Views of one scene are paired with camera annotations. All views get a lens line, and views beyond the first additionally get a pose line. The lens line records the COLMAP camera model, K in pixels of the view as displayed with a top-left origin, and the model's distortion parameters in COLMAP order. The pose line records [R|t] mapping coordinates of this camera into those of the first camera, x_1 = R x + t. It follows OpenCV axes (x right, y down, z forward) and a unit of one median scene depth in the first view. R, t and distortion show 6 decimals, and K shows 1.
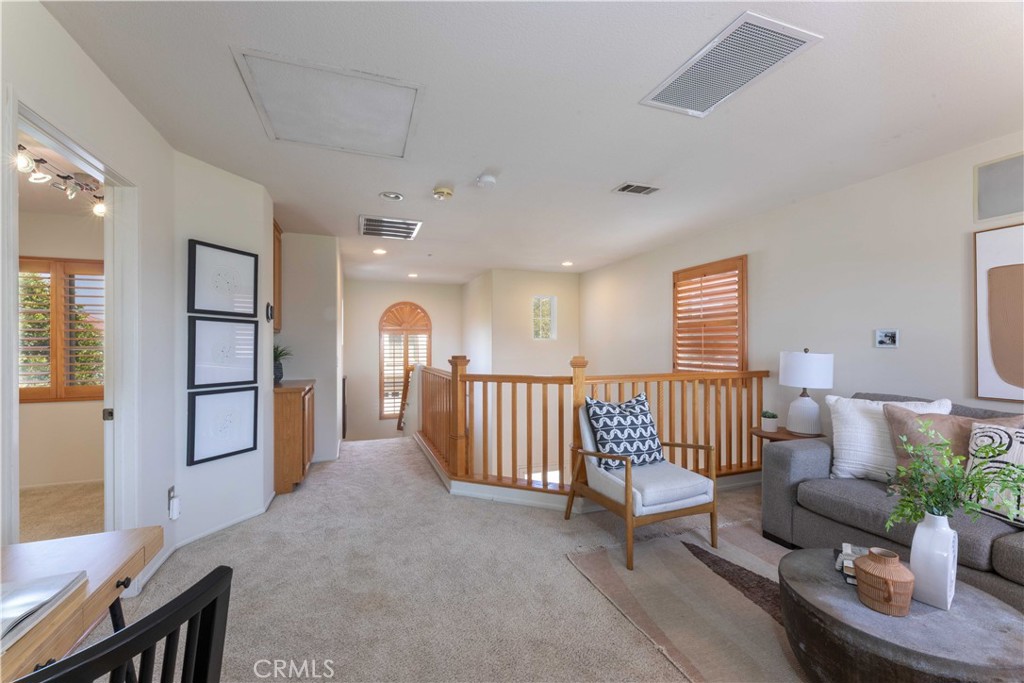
lens RADIAL K [[413.4, 0, 508.4], [0, 413.4, 346.4], [0, 0, 1]] dist [-0.001531, 0.000136]
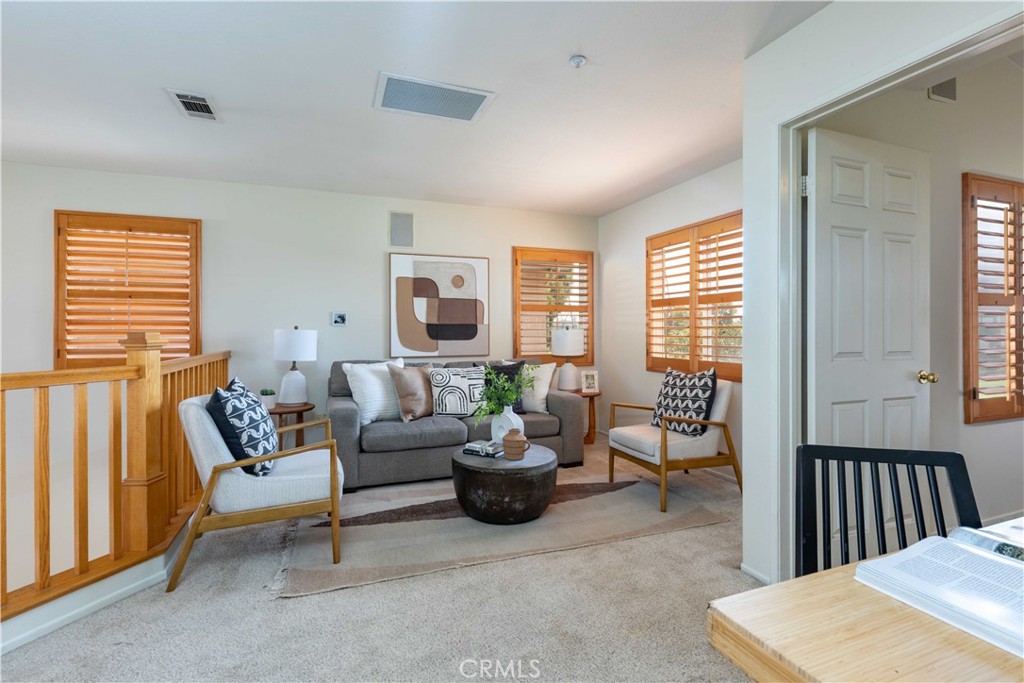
lens RADIAL K [[461.1, 0, 503.9], [0, 461.1, 334.8], [0, 0, 1]] dist [-0.001778, 0.000000]
pose [[0.006340, -0.003809, 0.999973, -0.554095], [0.003447, 0.999987, 0.003787, 0.028571], [-0.999974, 0.003423, 0.006353, 0.486821]]
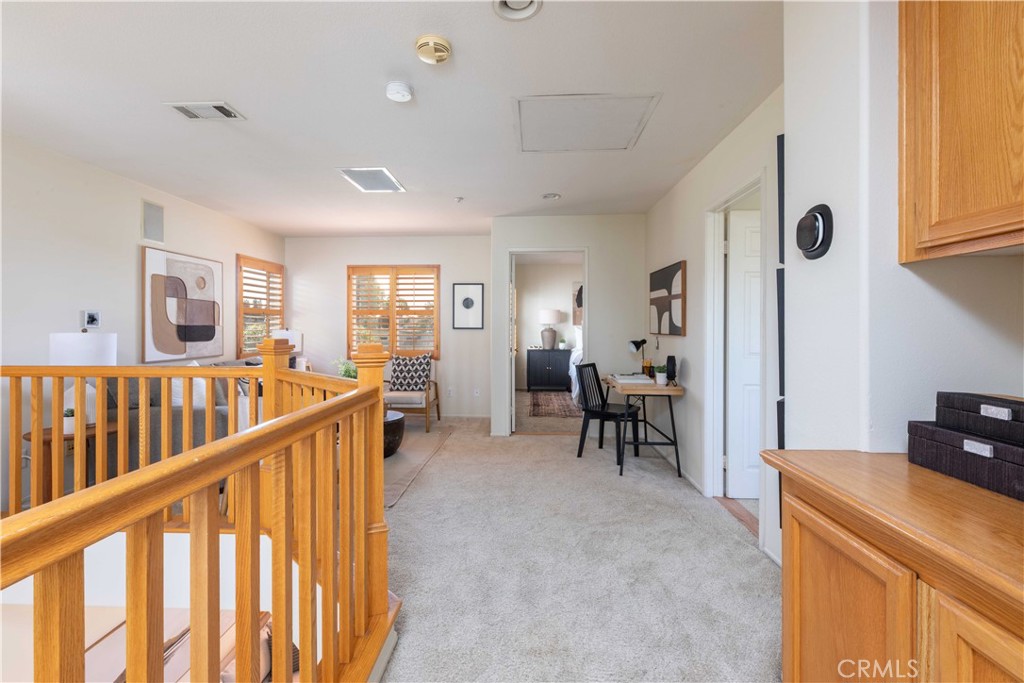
lens RADIAL K [[461.1, 0, 507.5], [0, 461.1, 331.5], [0, 0, 1]] dist [-0.001778, 0.000000]
pose [[-0.914838, 0.001591, 0.403819, -0.568168], [0.004623, 0.999968, 0.006534, 0.010996], [-0.403795, 0.007844, -0.914816, 1.709195]]
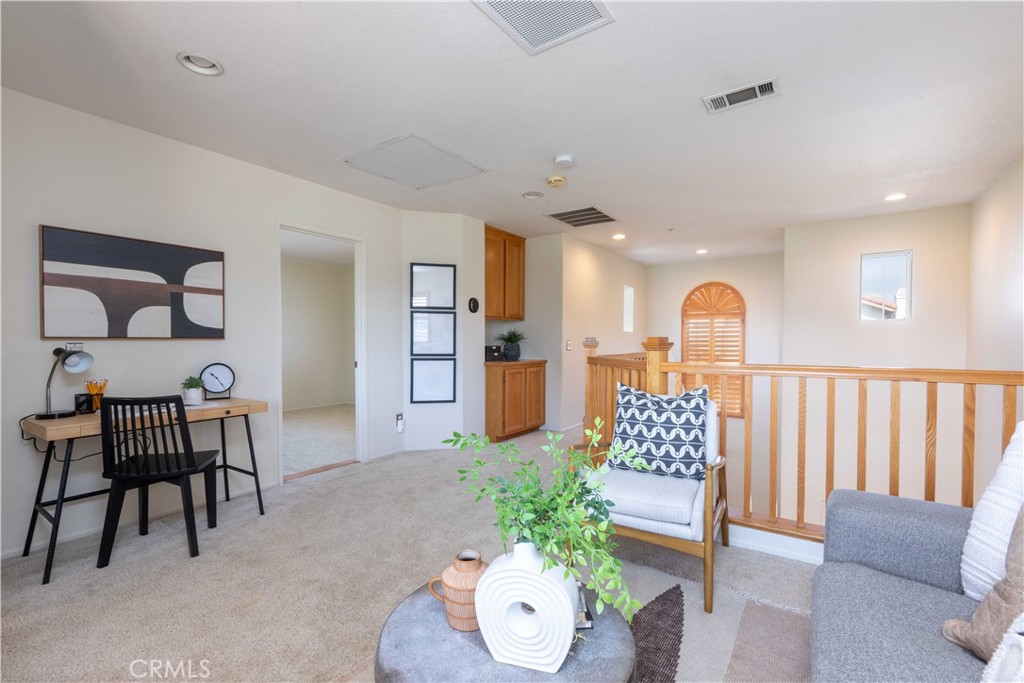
lens RADIAL K [[461.1, 0, 512.2], [0, 461.1, 352.1], [0, 0, 1]] dist [-0.001778, 0.000000]
pose [[0.569044, 0.025016, -0.821927, 0.781838], [-0.002270, 0.999581, 0.028852, 0.029495], [0.822304, -0.014552, 0.568862, 0.252672]]
